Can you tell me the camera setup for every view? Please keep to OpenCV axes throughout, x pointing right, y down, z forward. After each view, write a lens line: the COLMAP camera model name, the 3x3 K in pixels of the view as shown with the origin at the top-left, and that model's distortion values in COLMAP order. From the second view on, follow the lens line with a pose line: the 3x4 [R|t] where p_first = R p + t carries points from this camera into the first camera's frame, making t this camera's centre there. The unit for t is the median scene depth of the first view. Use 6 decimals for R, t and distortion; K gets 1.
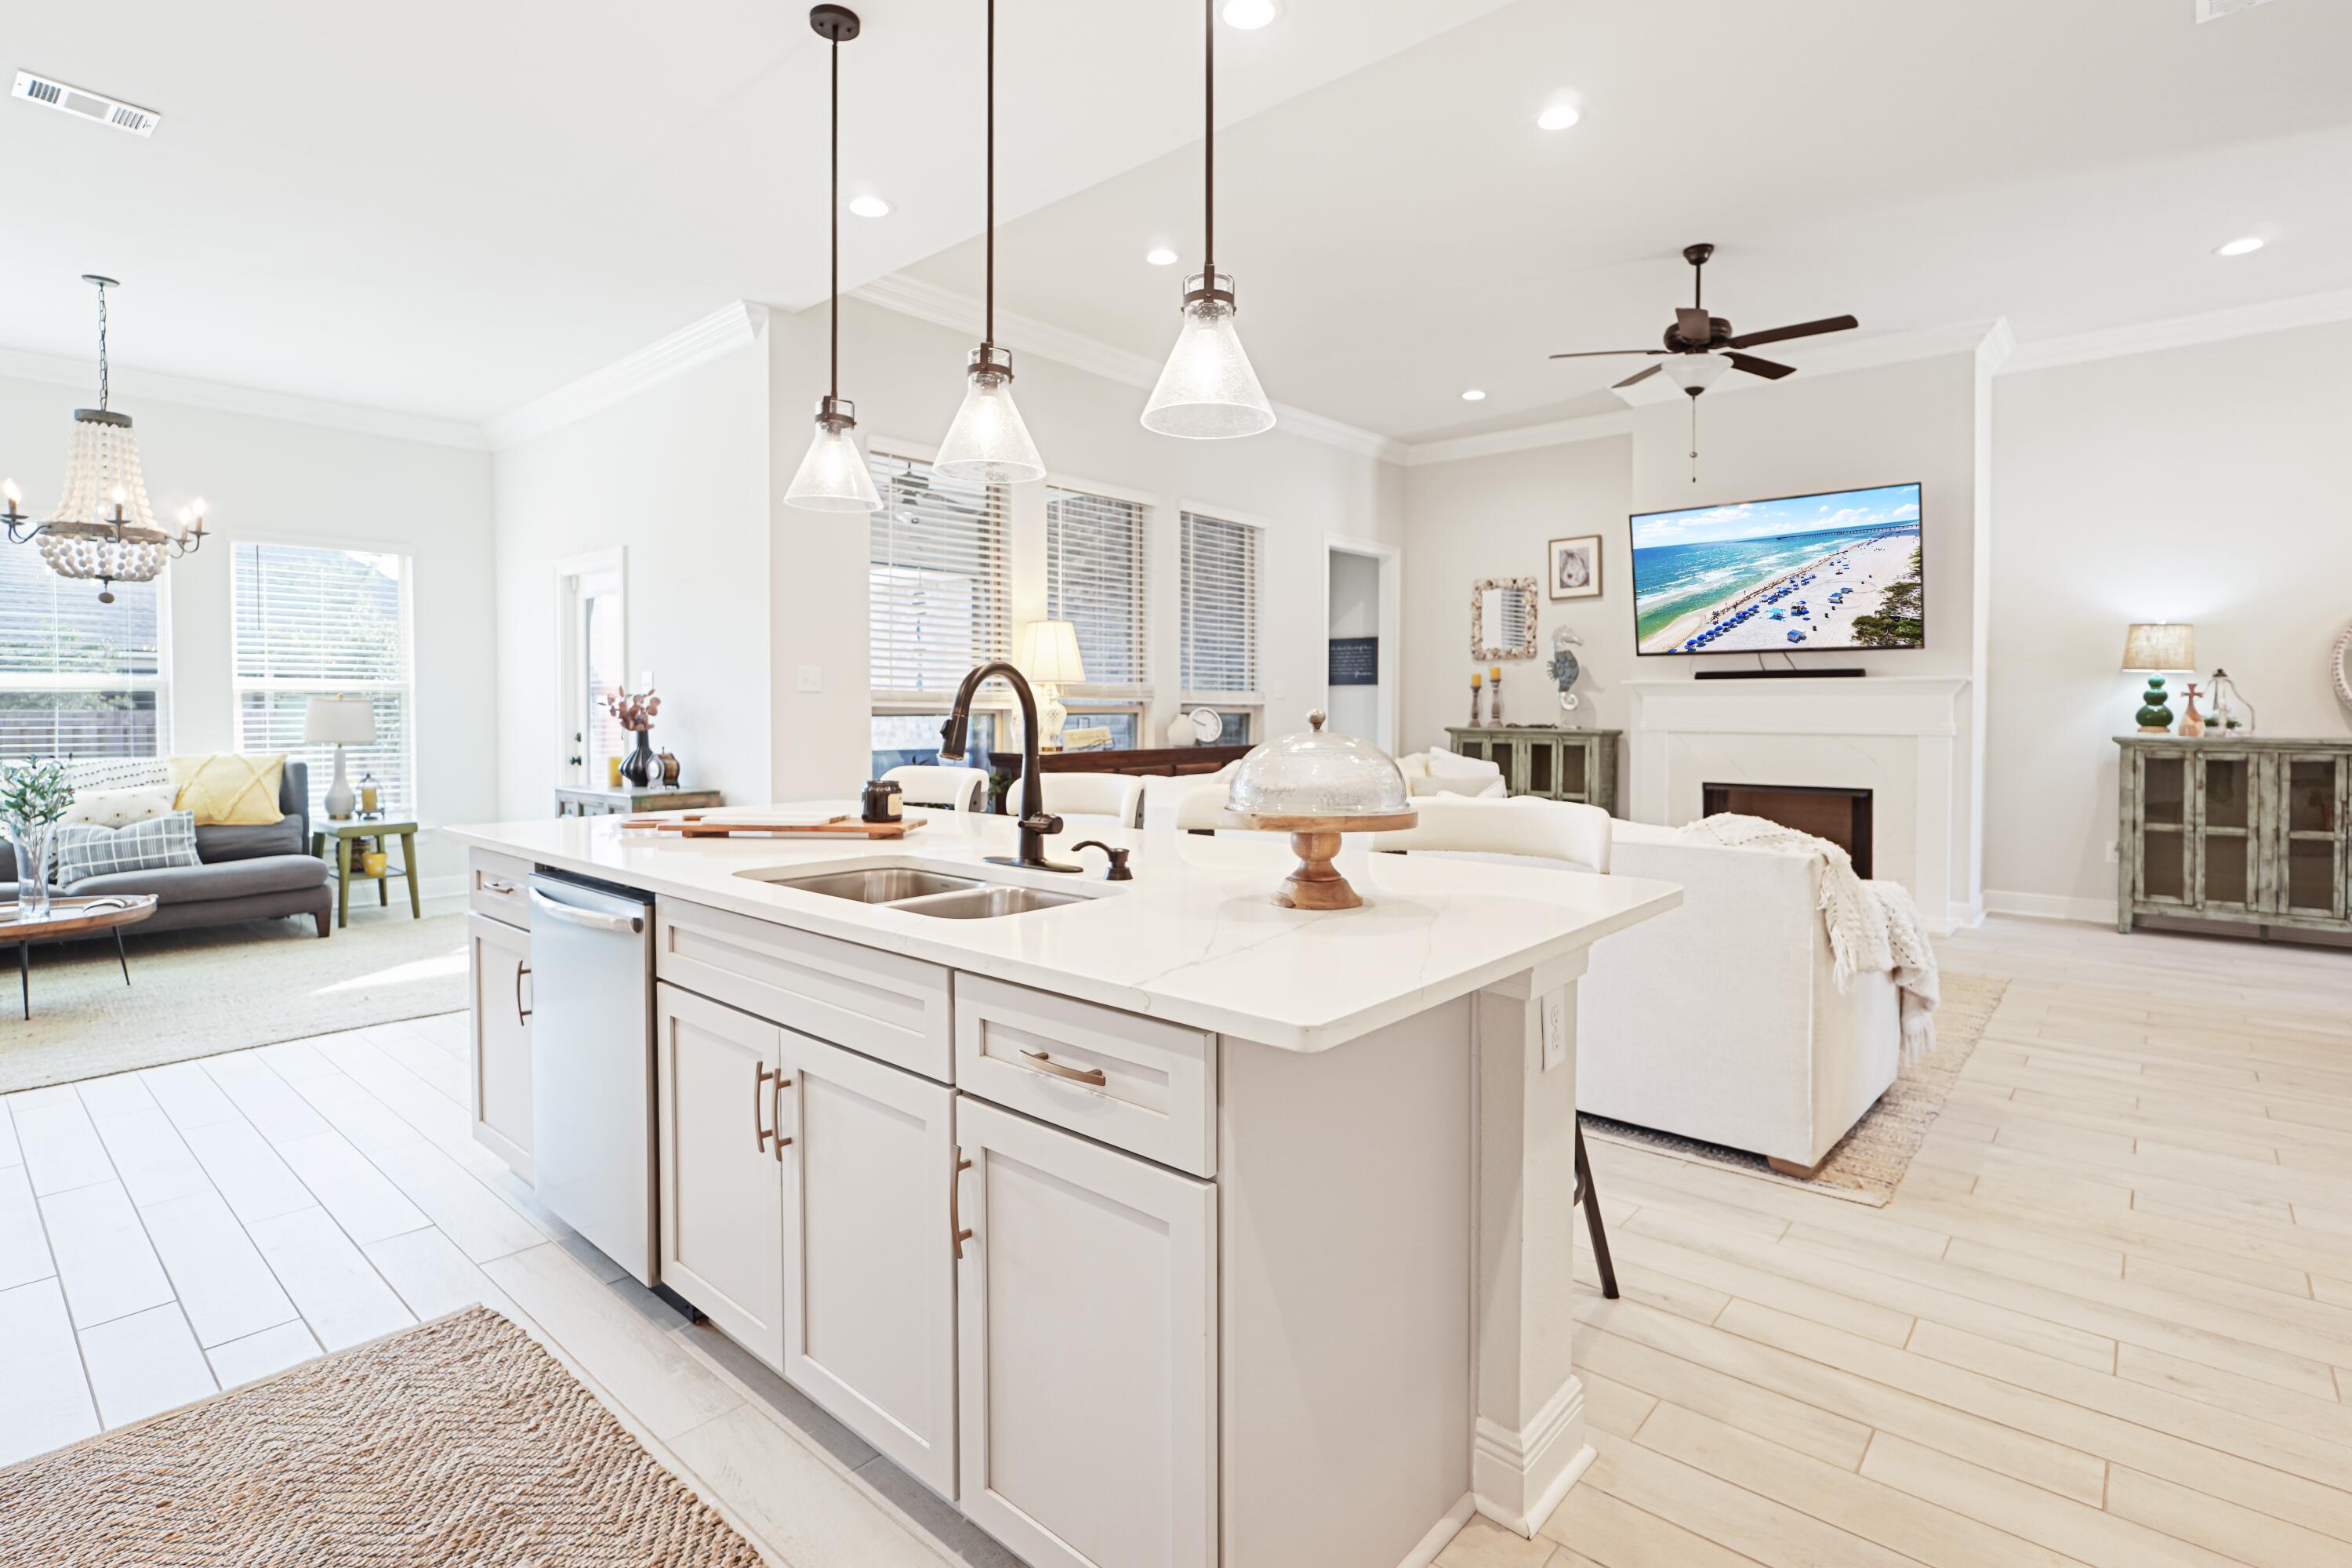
lens RADIAL K [[1197.5, 0, 1135.7], [0, 1197.5, 724.0], [0, 0, 1]] dist [-0.005939, 0.000376]
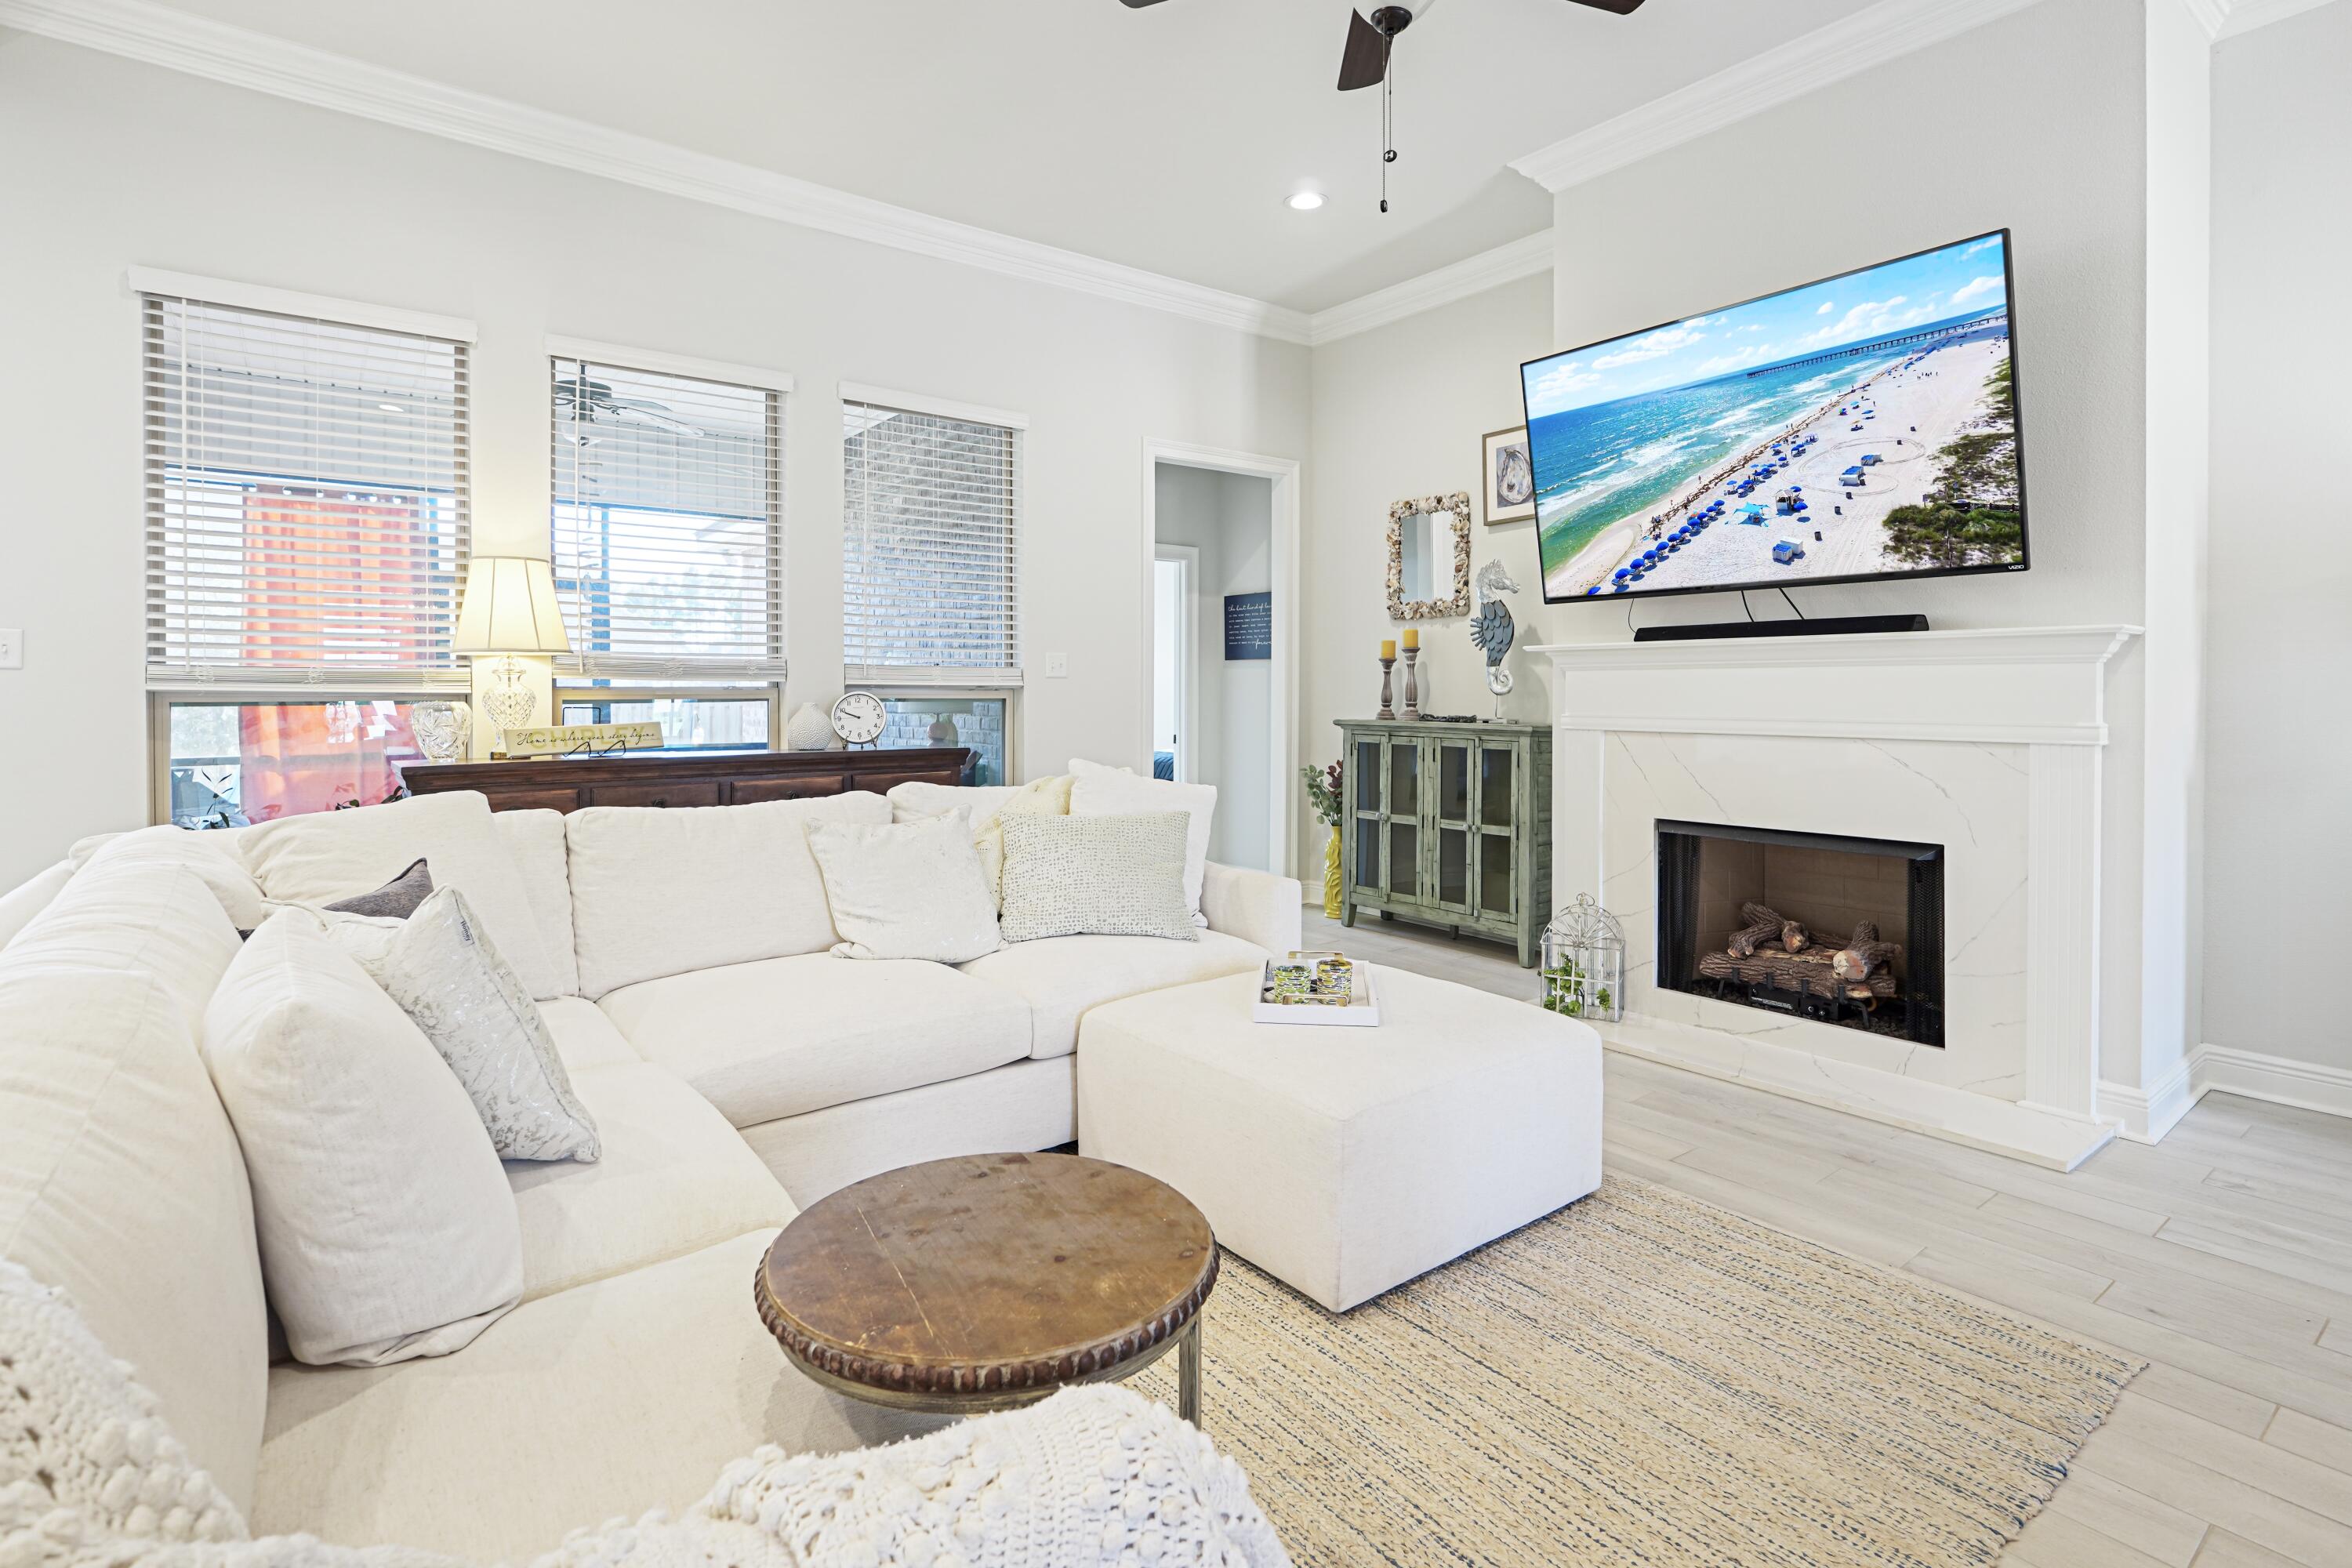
lens RADIAL K [[1197.5, 0, 1145.2], [0, 1197.5, 690.9], [0, 0, 1]] dist [-0.005939, 0.000376]
pose [[0.979086, -0.000302, -0.203446, 0.364637], [-0.003623, 0.999814, -0.018919, -0.000584], [0.203414, 0.019260, 0.978903, 0.400159]]
